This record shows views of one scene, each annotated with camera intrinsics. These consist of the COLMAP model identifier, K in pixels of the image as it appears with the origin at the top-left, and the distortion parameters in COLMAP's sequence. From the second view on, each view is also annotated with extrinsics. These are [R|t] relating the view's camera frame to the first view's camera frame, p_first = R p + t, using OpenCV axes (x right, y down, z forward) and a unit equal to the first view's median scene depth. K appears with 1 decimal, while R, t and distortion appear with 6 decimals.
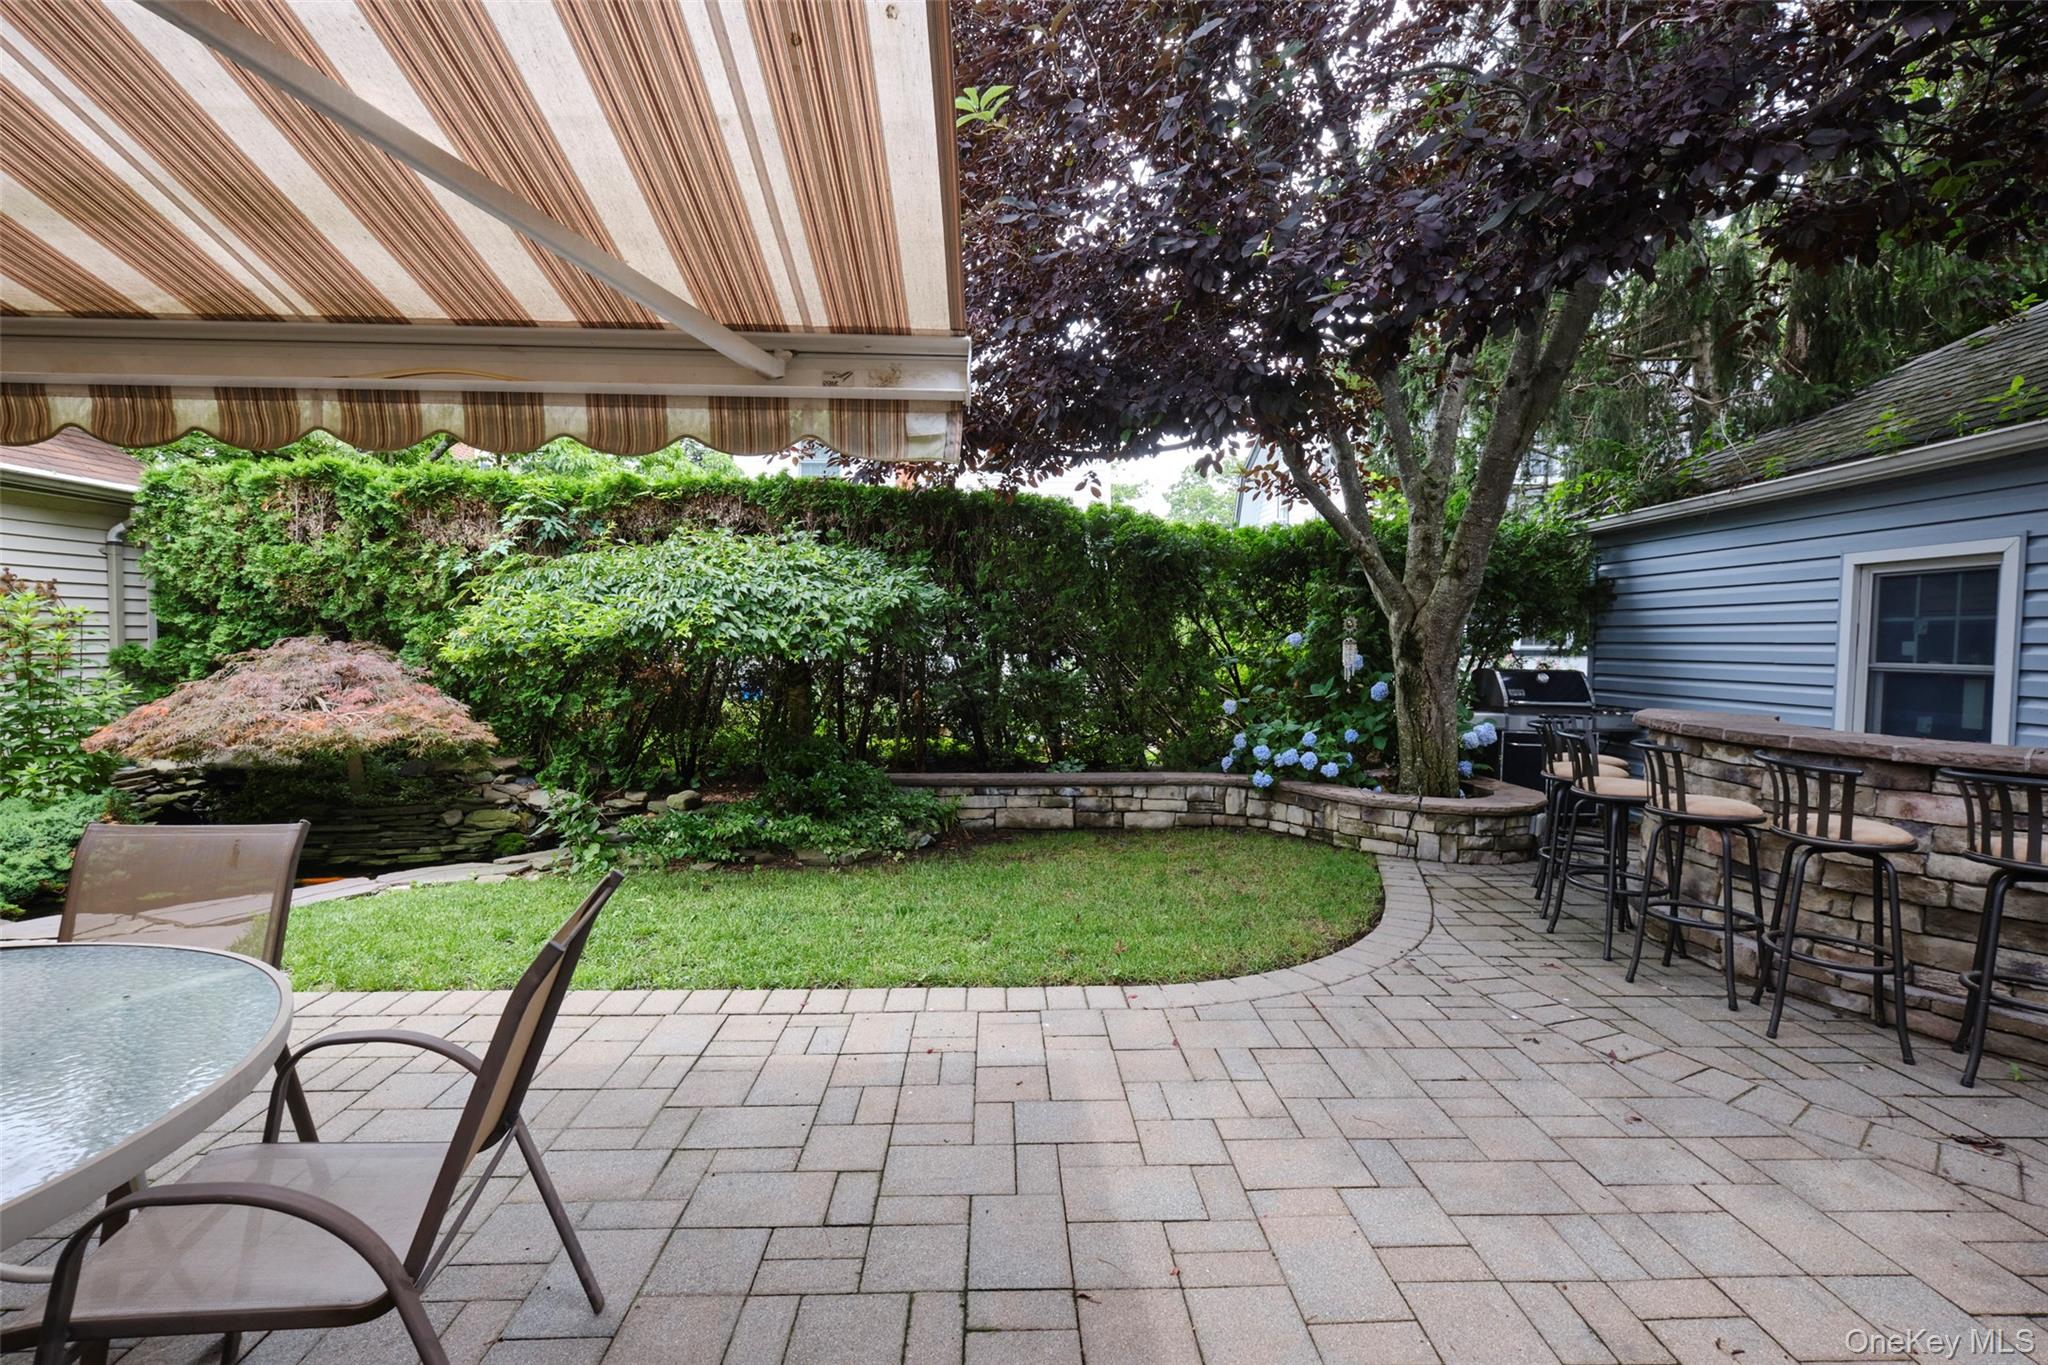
lens RADIAL K [[928.3, 0, 1020.9], [0, 928.3, 676.9], [0, 0, 1]] dist [-0.001882, -0.000133]
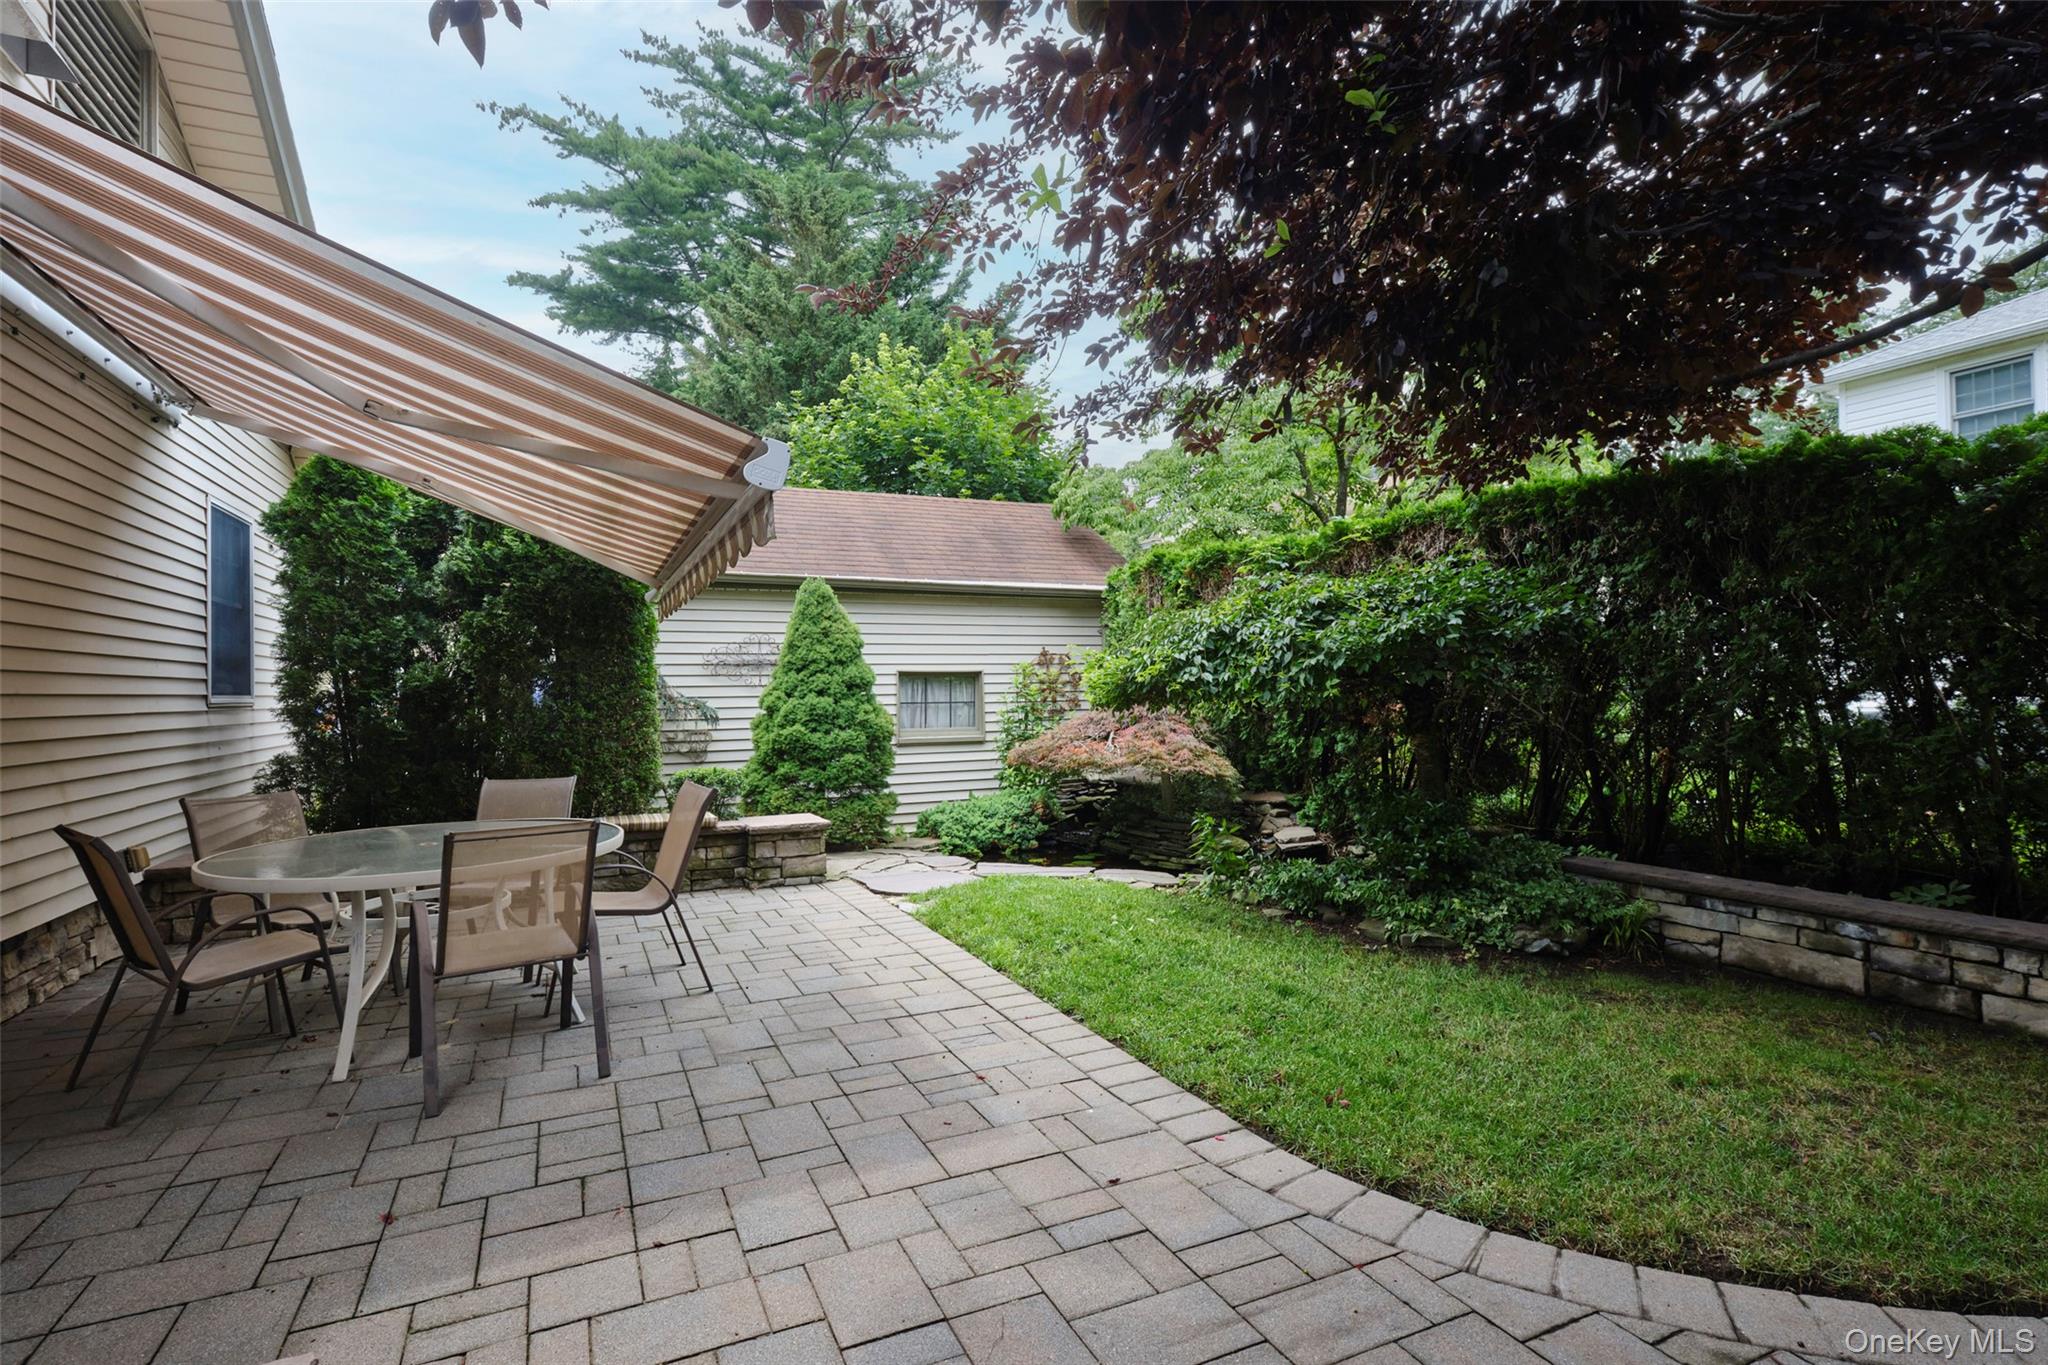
lens RADIAL K [[980.5, 0, 1024.0], [0, 980.5, 682.5], [0, 0, 1]] dist [0.002133, -0.001323]
pose [[0.394931, -0.019168, -0.918511, 0.465262], [-0.023291, 0.999252, -0.030868, -0.002491], [0.918415, 0.033584, 0.394189, 0.296393]]
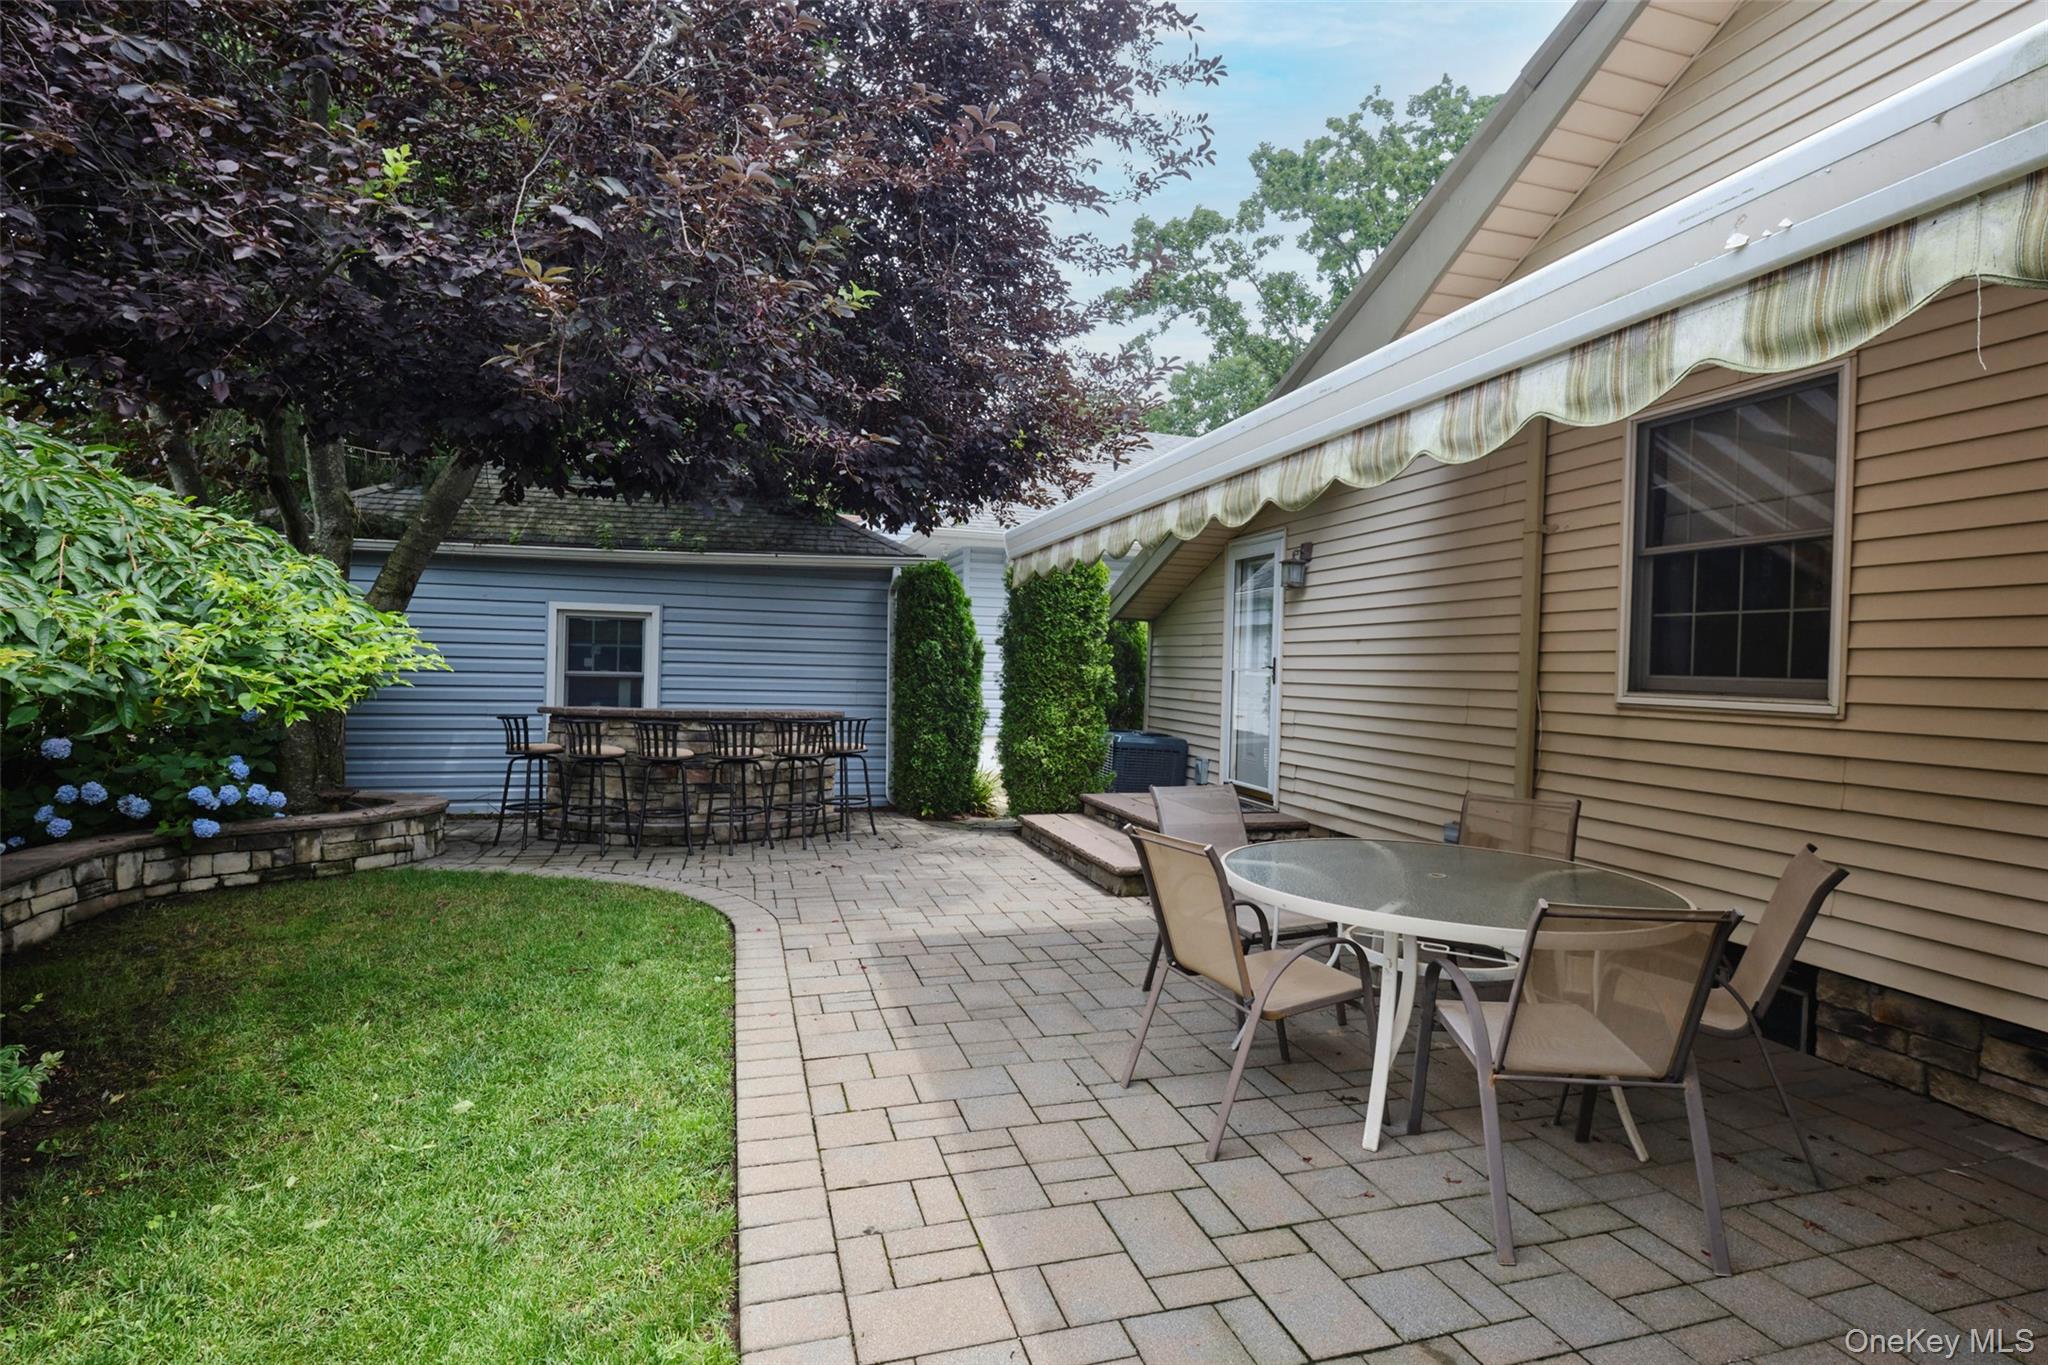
lens RADIAL K [[975.1, 0, 1026.8], [0, 975.1, 675.1], [0, 0, 1]] dist [0.001158, -0.000575]
pose [[-0.255795, -0.024067, 0.966431, -0.783267], [0.013654, 0.999500, 0.028505, -0.038732], [-0.966635, 0.020487, -0.255338, 0.560173]]
